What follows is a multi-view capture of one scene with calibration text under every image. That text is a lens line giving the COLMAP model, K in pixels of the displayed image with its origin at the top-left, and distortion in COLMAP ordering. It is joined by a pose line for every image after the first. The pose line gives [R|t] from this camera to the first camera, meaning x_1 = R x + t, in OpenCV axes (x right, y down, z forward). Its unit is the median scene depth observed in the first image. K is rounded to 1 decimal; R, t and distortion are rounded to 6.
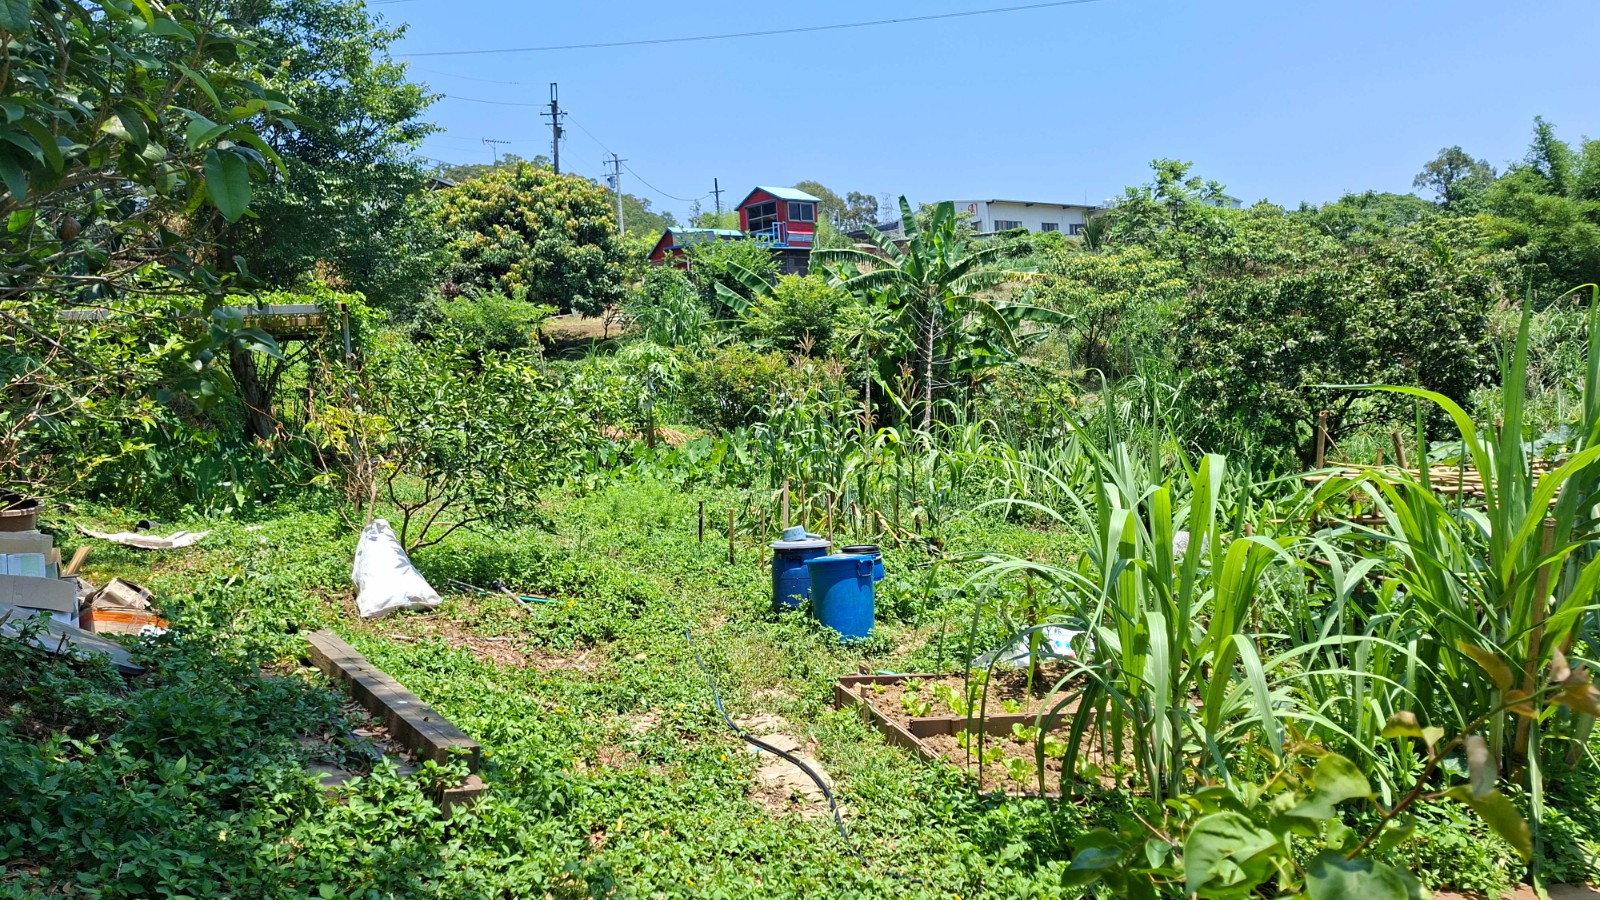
lens RADIAL K [[1090.6, 0, 800.0], [0, 1090.6, 450.0], [0, 0, 1]] dist [0.035494, -0.004816]
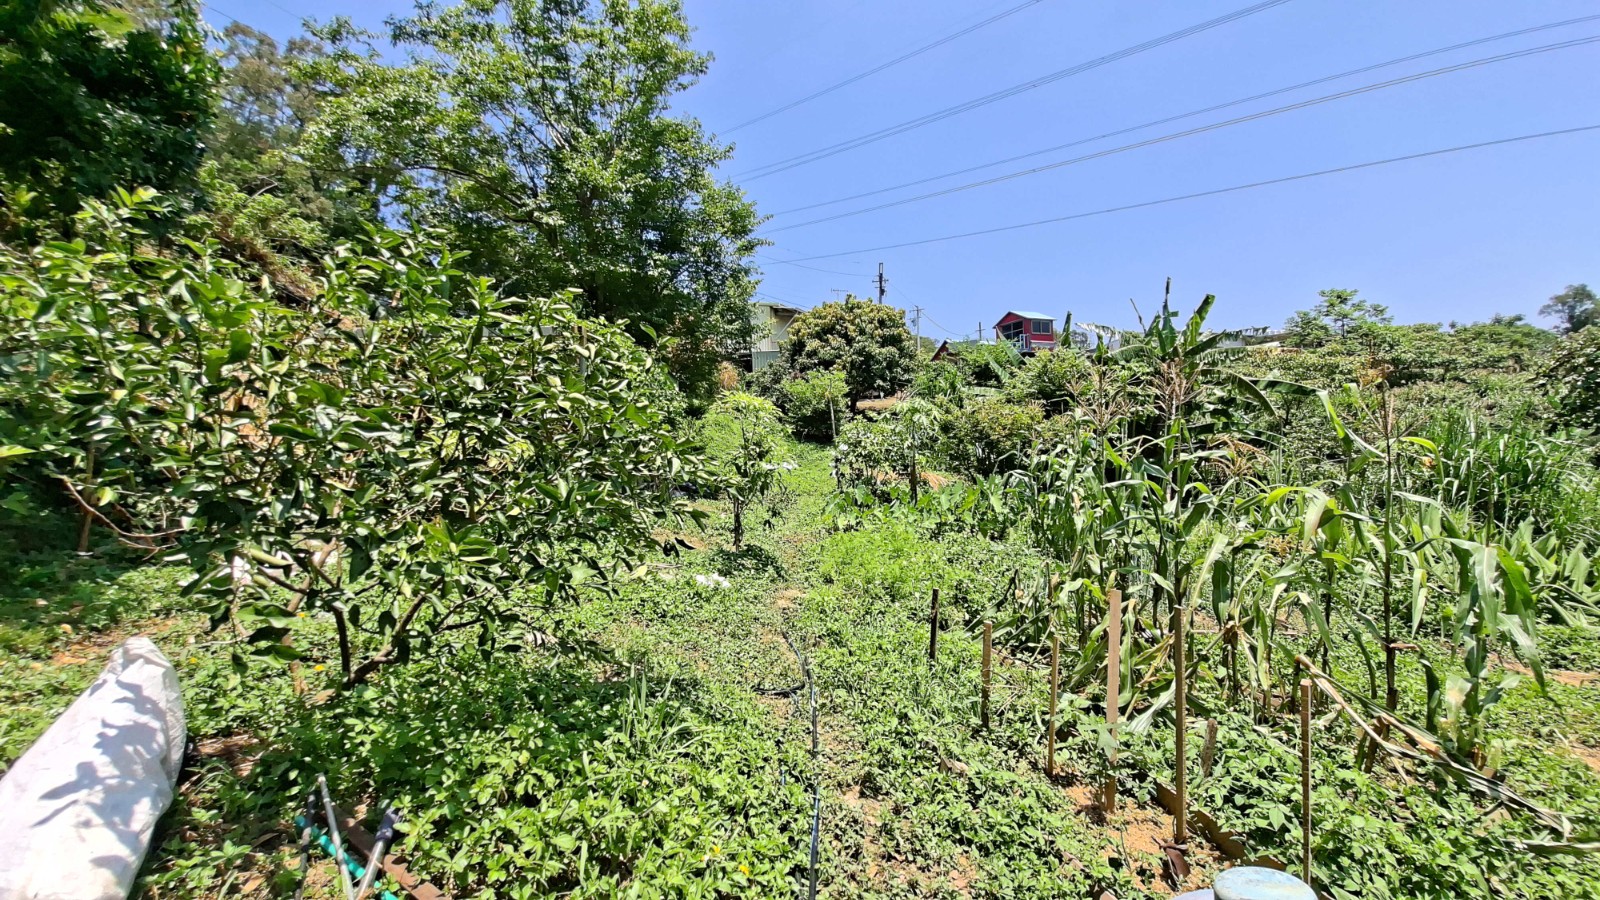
lens RADIAL K [[650.5, 0, 802.4], [0, 650.5, 454.2], [0, 0, 1]] dist [0.002286, 0.005085]
pose [[0.943524, 0.036170, -0.329324, -0.022021], [-0.052448, 0.997795, -0.040677, -0.005033], [0.327127, 0.055652, 0.943340, 0.319663]]
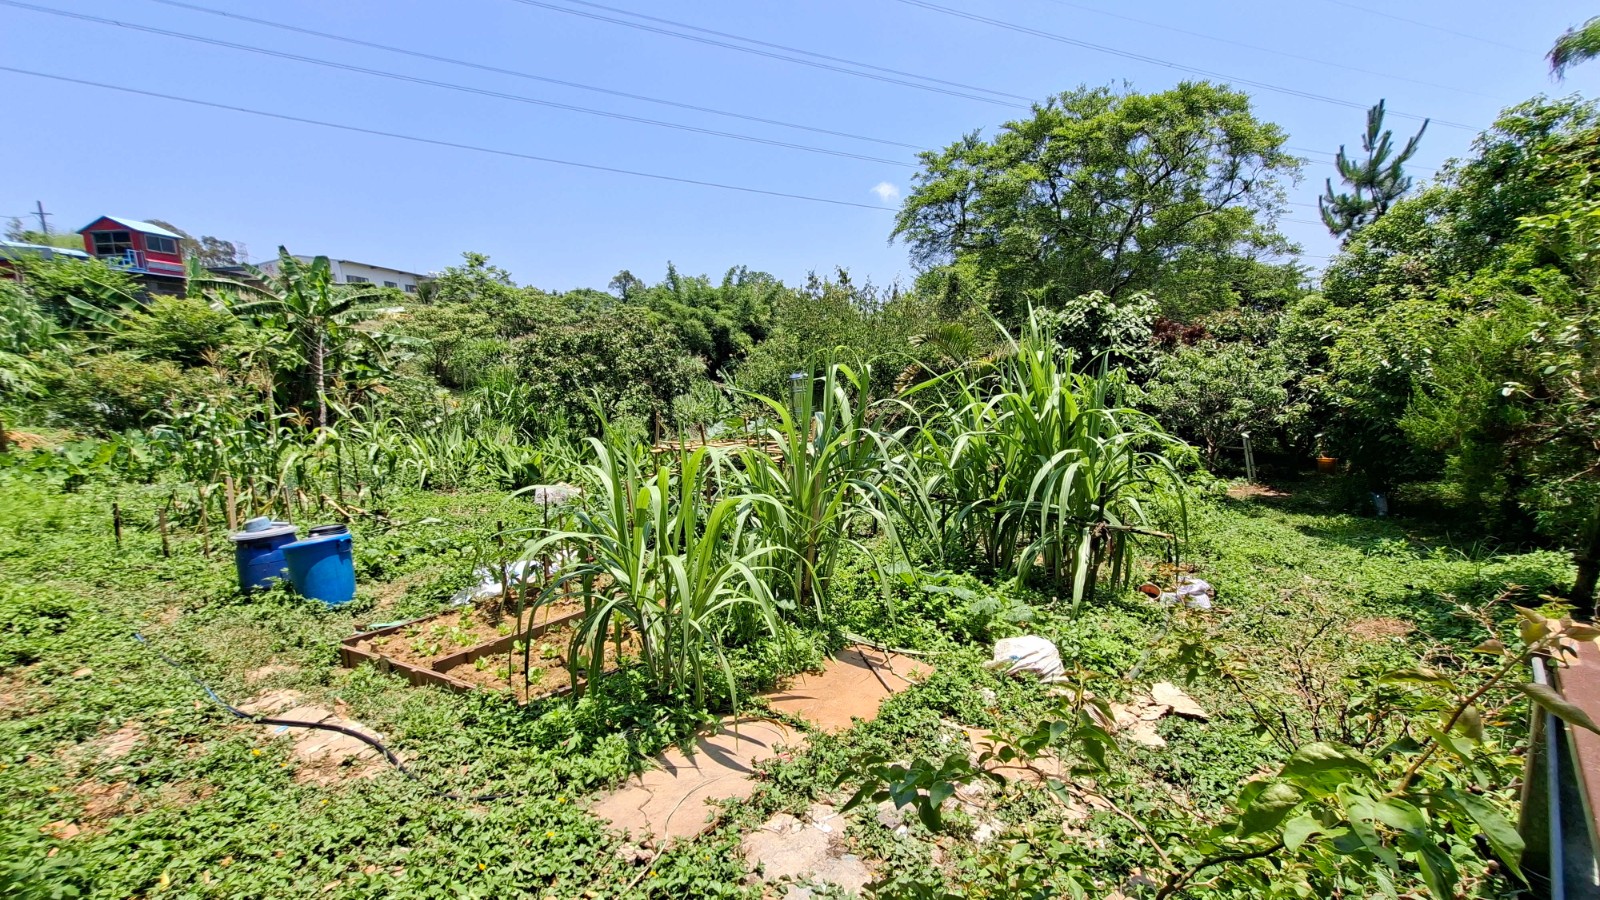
lens RADIAL K [[623.6, 0, 808.3], [0, 623.6, 453.9], [0, 0, 1]] dist [-0.008212, 0.000625]
pose [[0.691774, -0.064173, 0.719257, -0.027737], [0.034675, 0.997846, 0.055680, -0.005740], [-0.721282, -0.013578, 0.692509, 0.048849]]
